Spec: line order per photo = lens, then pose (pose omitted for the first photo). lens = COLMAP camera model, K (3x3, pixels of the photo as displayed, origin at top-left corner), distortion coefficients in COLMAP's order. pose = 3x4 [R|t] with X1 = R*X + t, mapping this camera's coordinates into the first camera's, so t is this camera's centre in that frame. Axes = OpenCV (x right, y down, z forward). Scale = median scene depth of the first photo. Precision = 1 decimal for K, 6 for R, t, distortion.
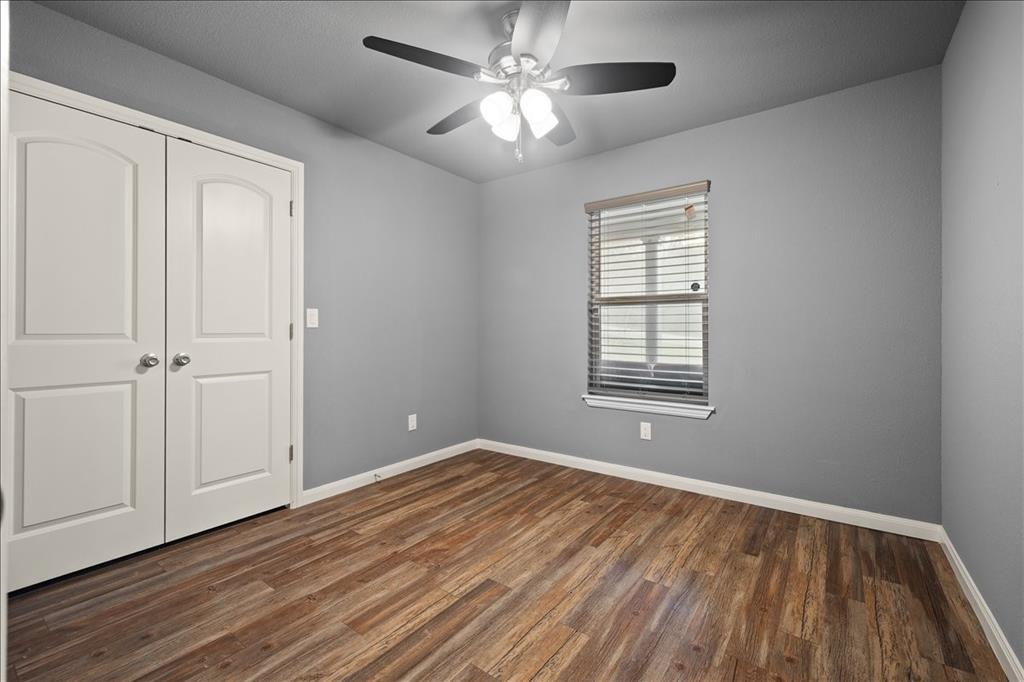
lens RADIAL K [[443.2, 0, 514.6], [0, 443.2, 335.7], [0, 0, 1]] dist [0.002918, 0.000333]
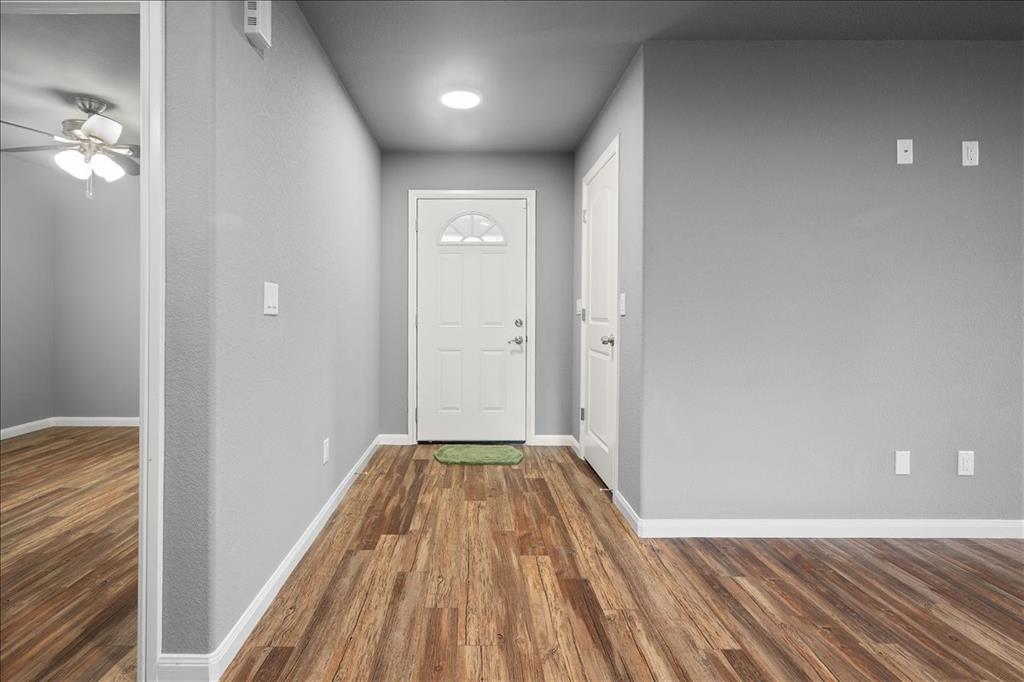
lens RADIAL K [[483.0, 0, 490.5], [0, 483.0, 312.3], [0, 0, 1]] dist [-0.002958, -0.000809]
pose [[0.795272, 0.003130, 0.606245, 0.112739], [0.001591, 0.999972, -0.007250, -0.007323], [-0.606251, 0.006730, 0.795245, -1.203650]]
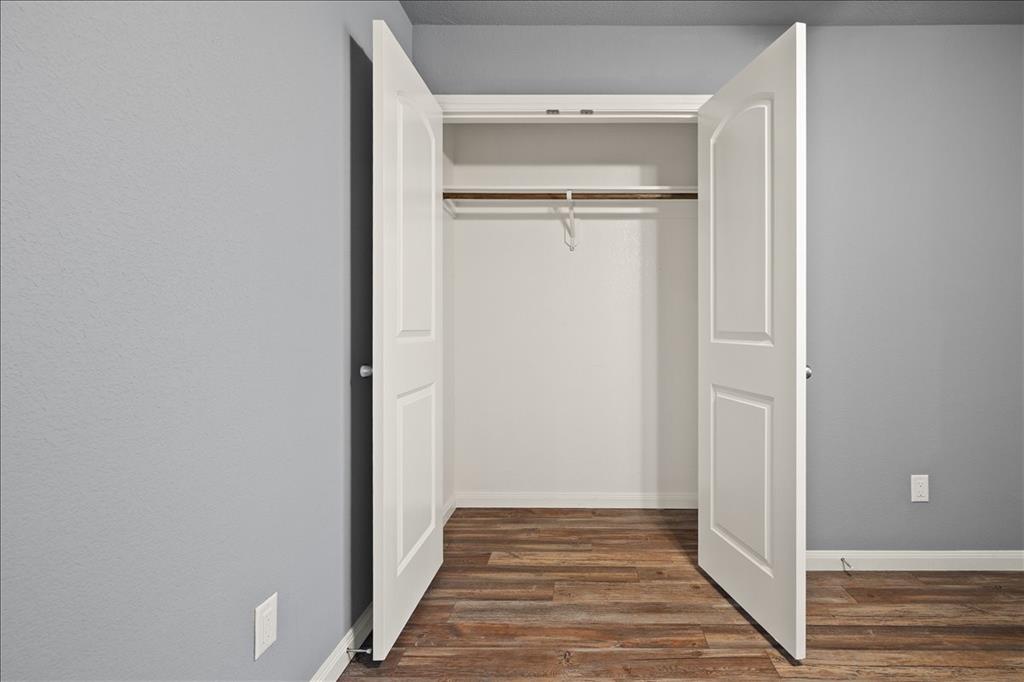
lens RADIAL K [[483.0, 0, 521.2], [0, 483.0, 333.7], [0, 0, 1]] dist [-0.002958, -0.000809]
pose [[0.569850, -0.002971, -0.821744, -0.010001], [-0.005390, 0.999958, -0.007353, -0.001504], [0.821731, 0.008619, 0.569810, 0.260445]]
